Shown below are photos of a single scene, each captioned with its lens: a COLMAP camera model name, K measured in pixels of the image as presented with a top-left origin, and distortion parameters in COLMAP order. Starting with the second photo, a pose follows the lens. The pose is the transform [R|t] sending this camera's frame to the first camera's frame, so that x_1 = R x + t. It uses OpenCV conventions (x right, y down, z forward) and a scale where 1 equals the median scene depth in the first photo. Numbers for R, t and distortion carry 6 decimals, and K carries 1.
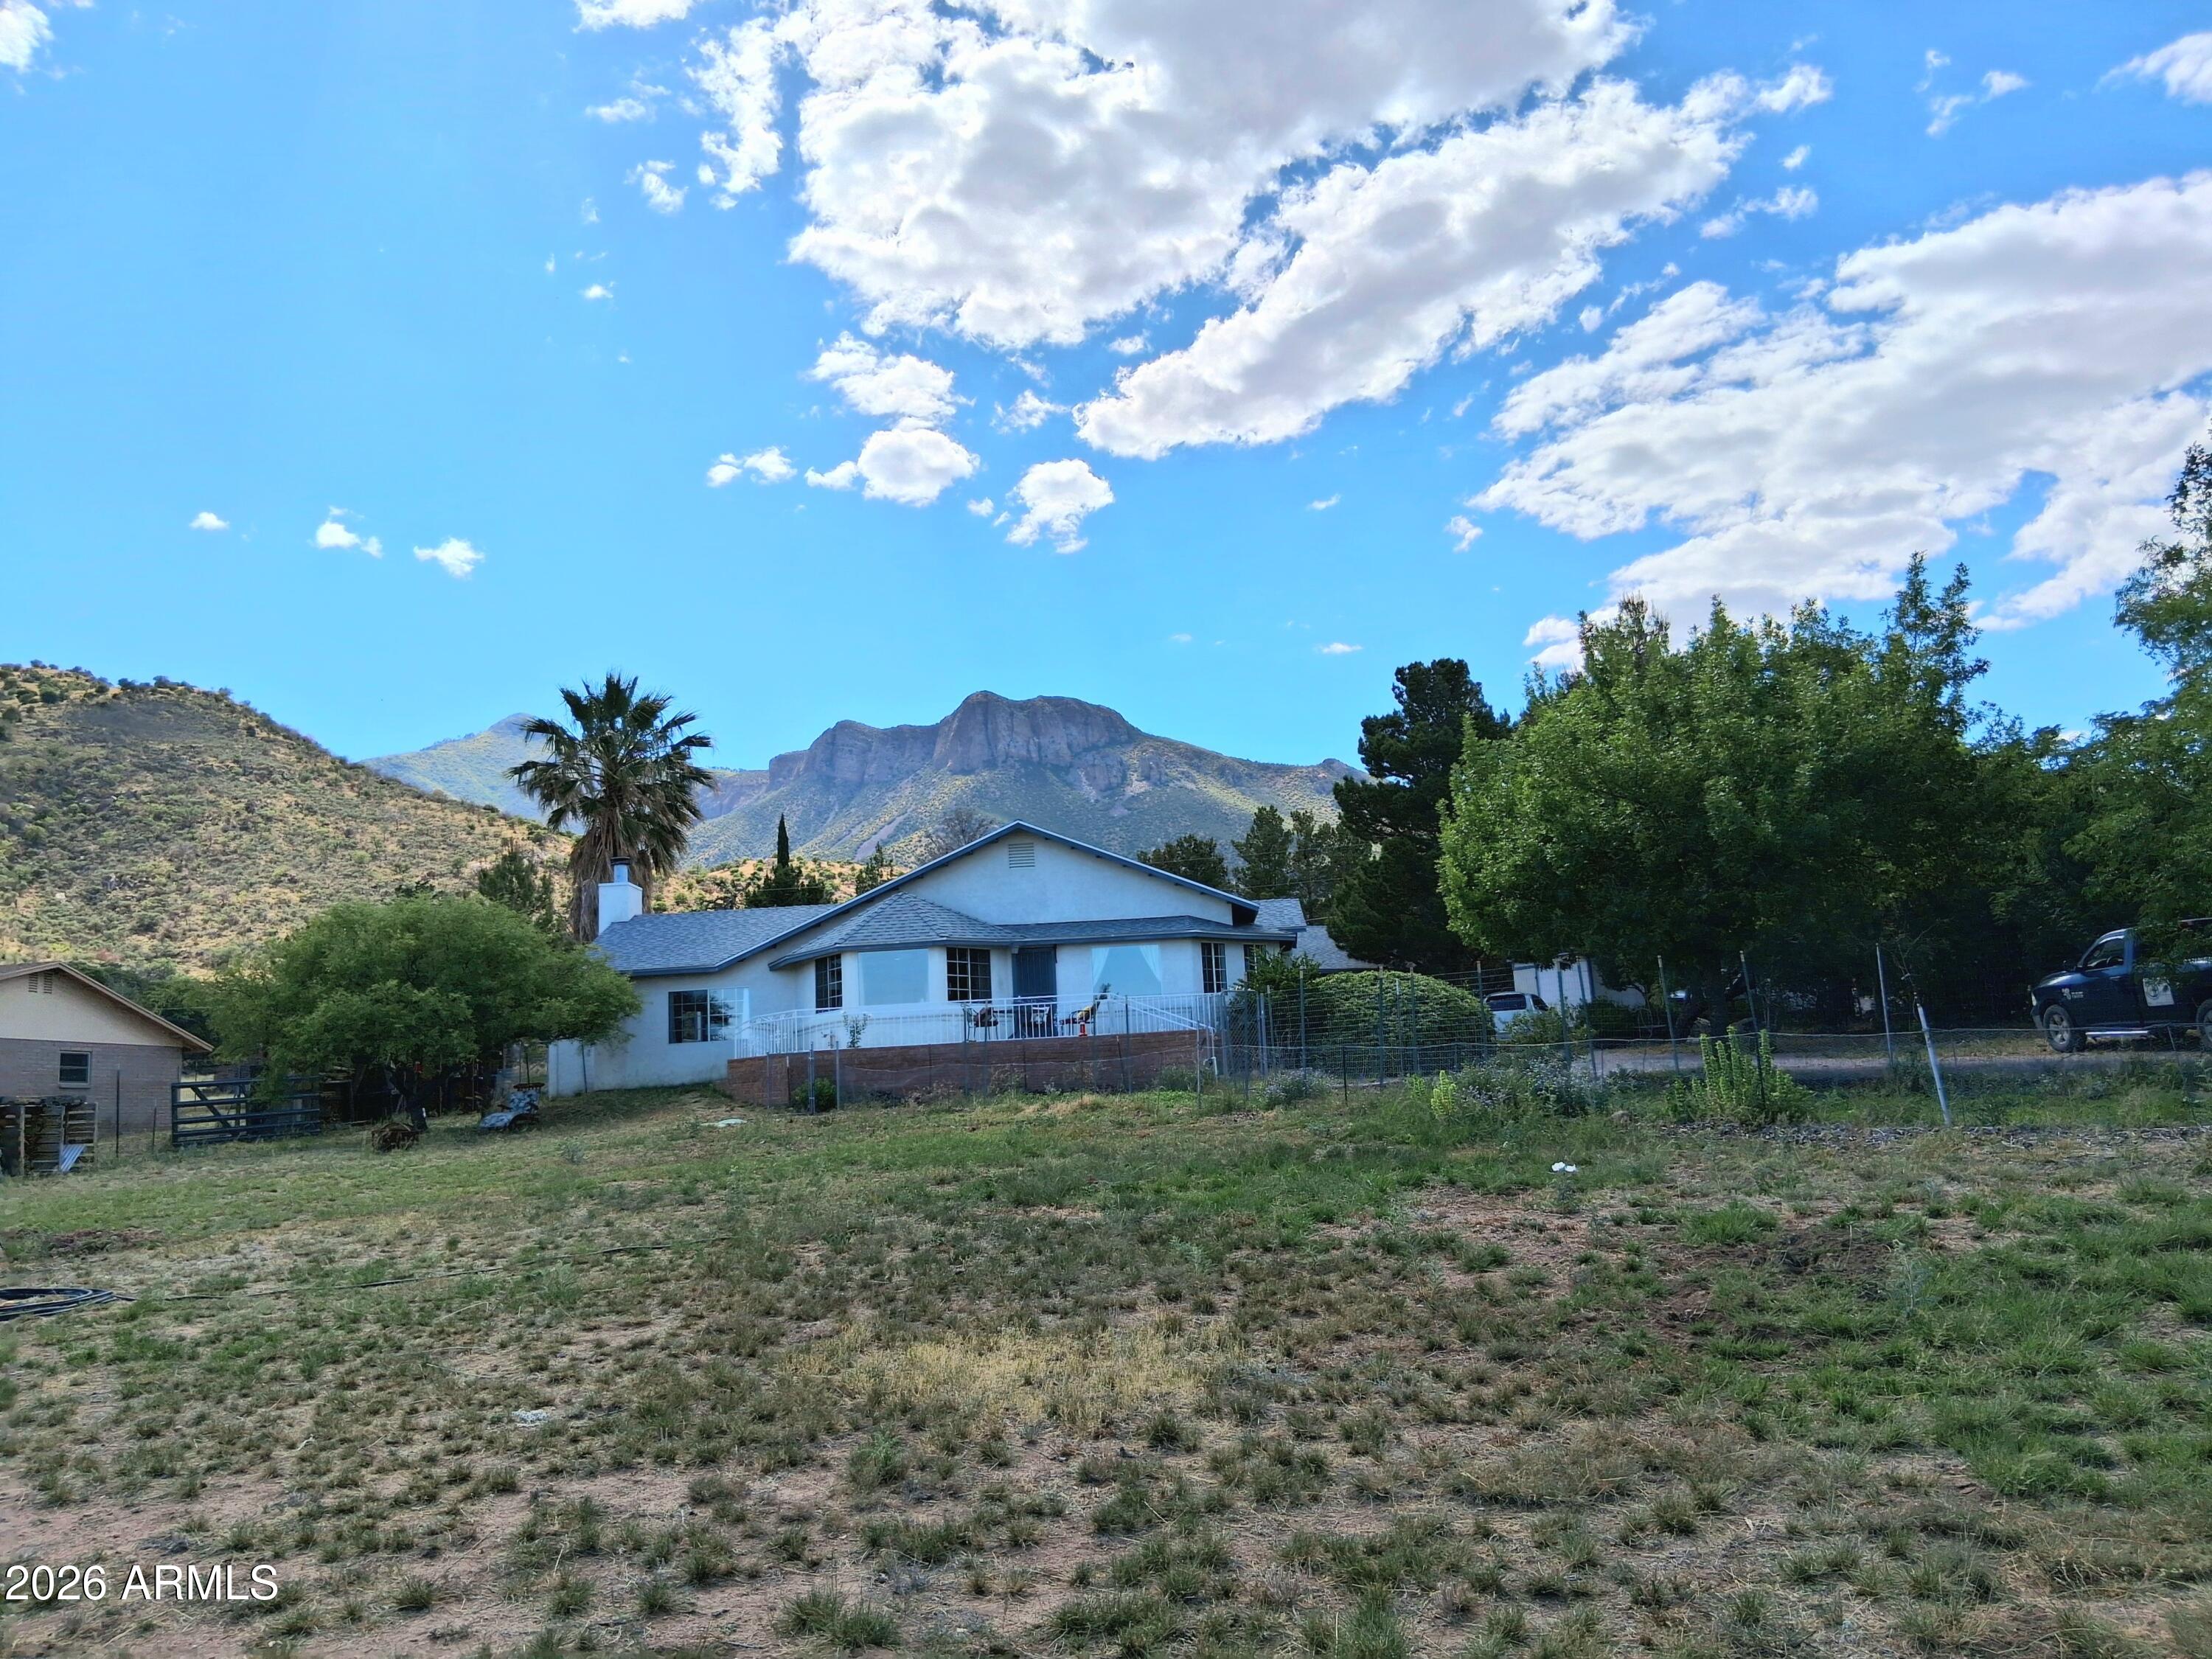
lens RADIAL K [[1624.3, 0, 1111.2], [0, 1624.3, 807.1], [0, 0, 1]] dist [0.042537, -0.101599]
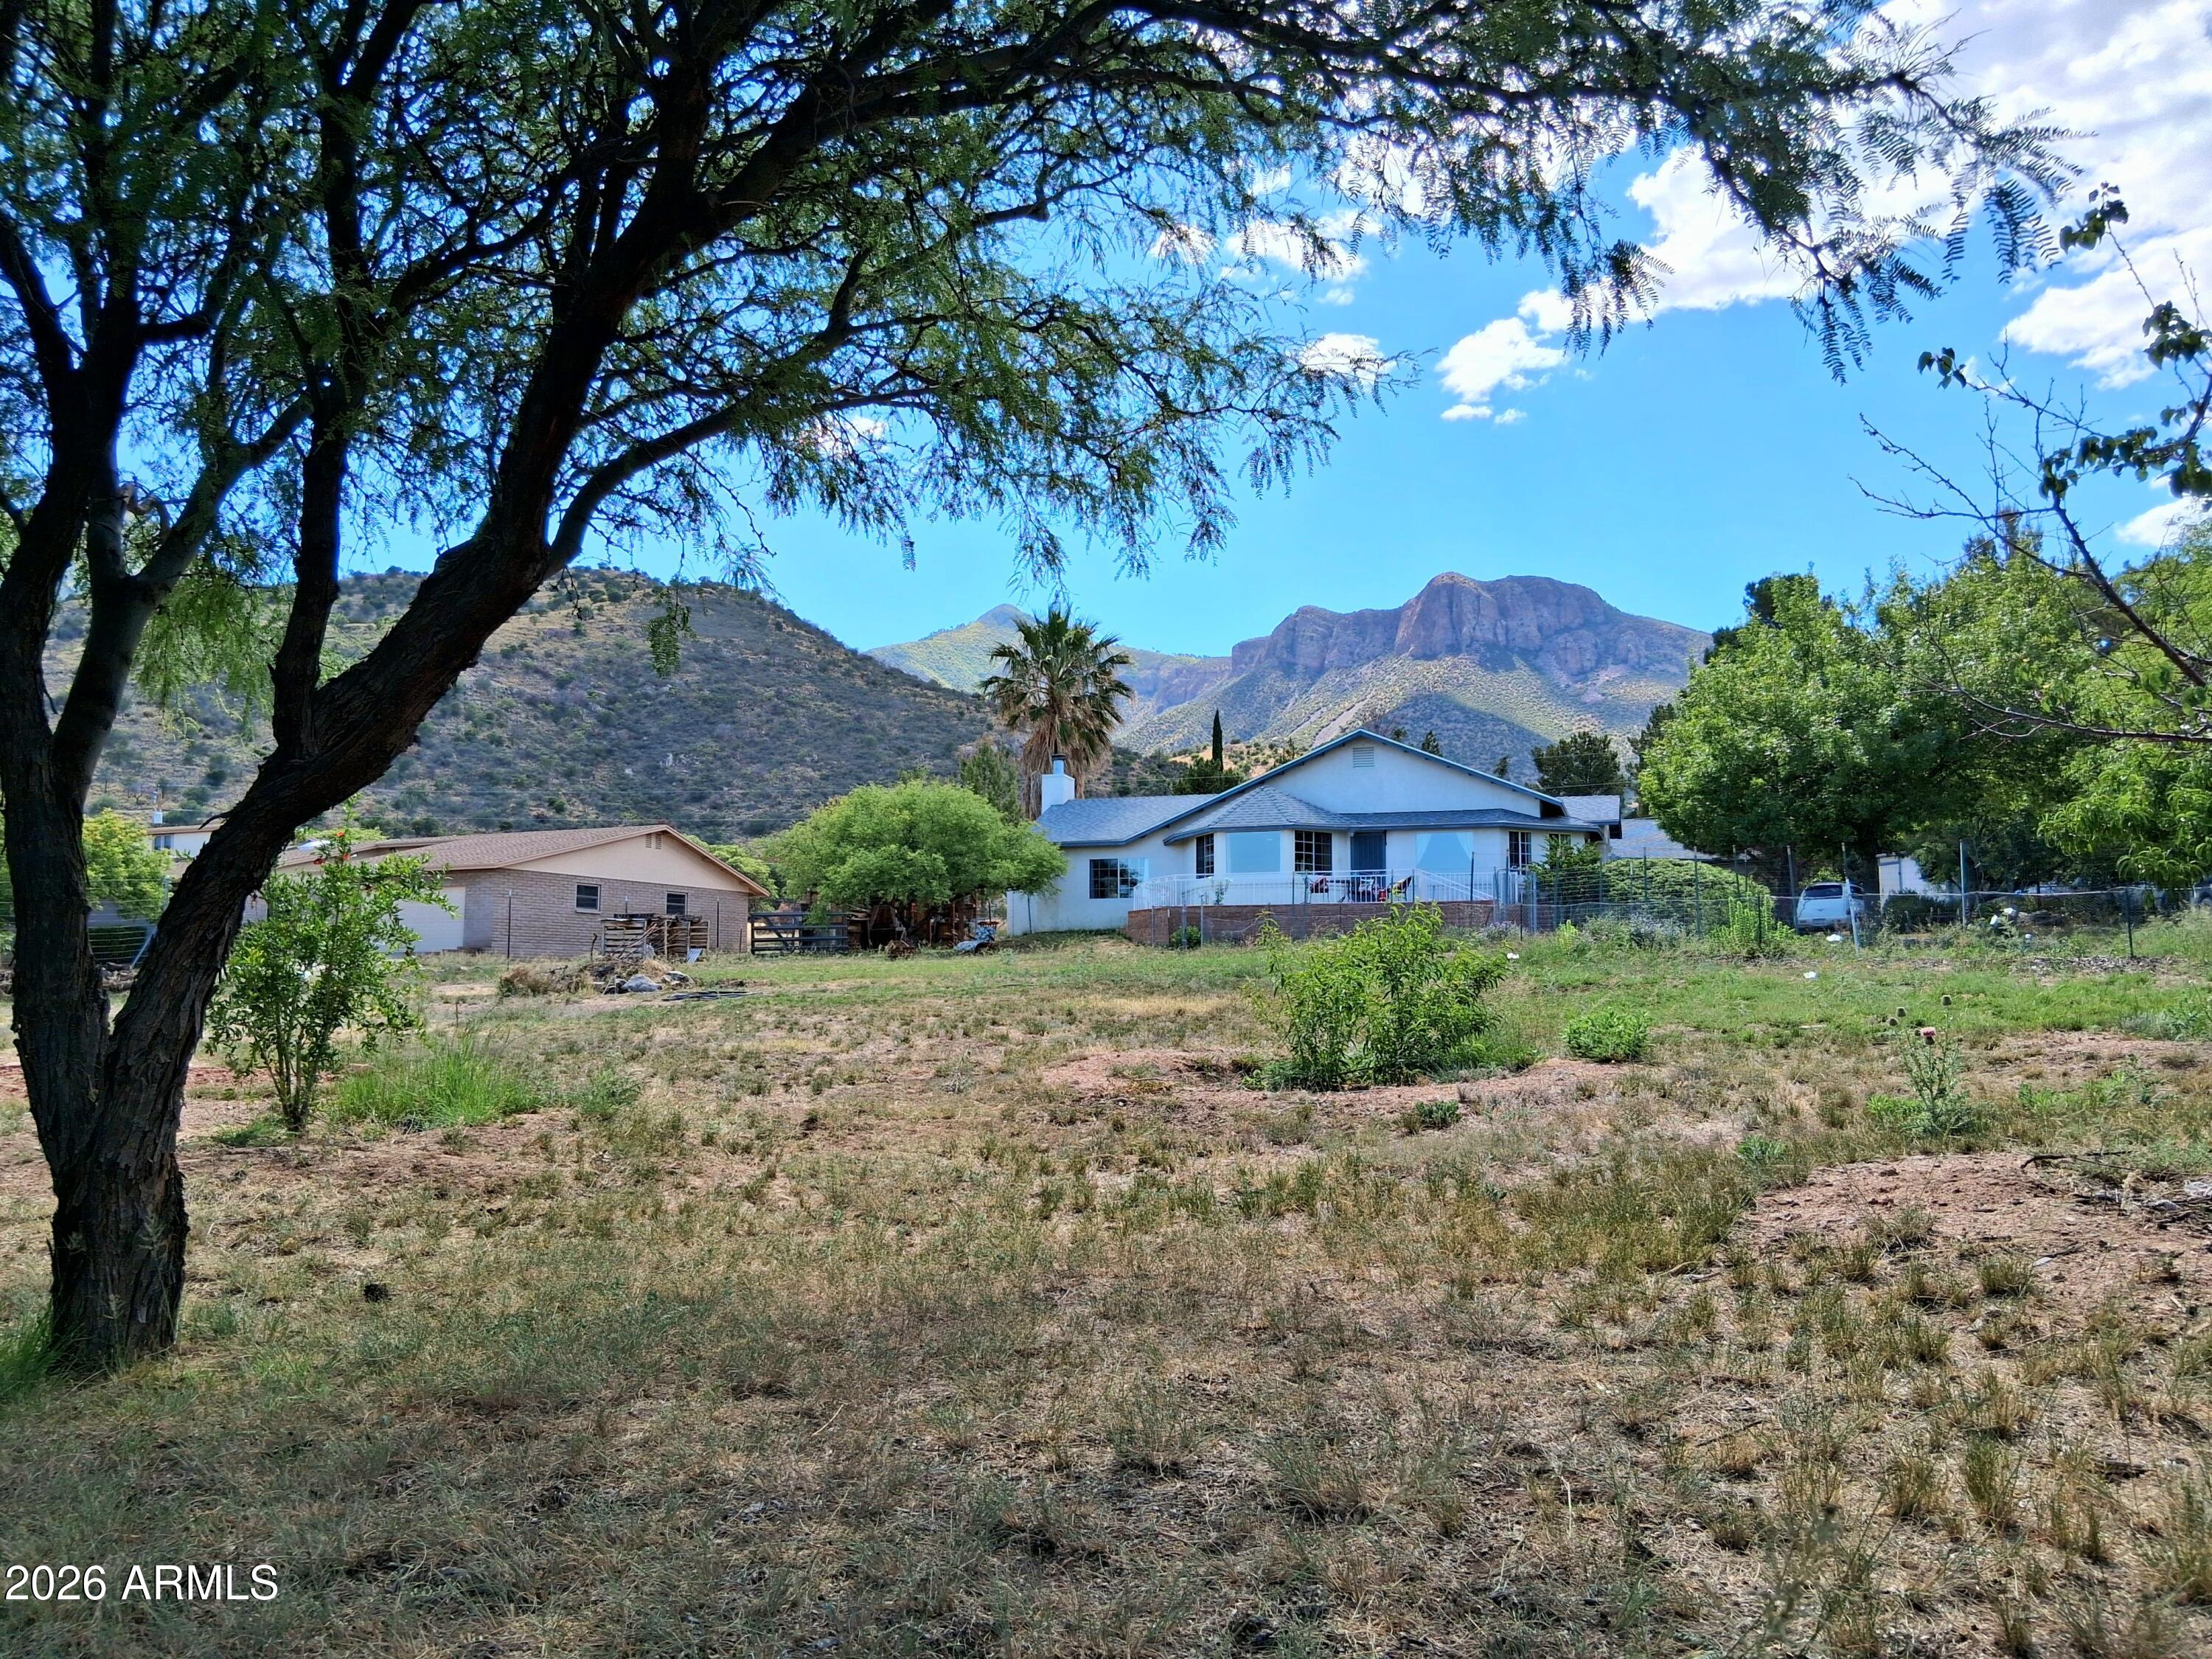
lens RADIAL K [[1686.9, 0, 1106.0], [0, 1686.9, 829.5], [0, 0, 1]] dist [-0.005904, -0.000456]
pose [[0.957695, 0.022904, -0.286872, 0.116724], [0.001419, 0.996440, 0.084294, -0.022137], [0.287781, -0.081135, 0.954253, -0.259815]]
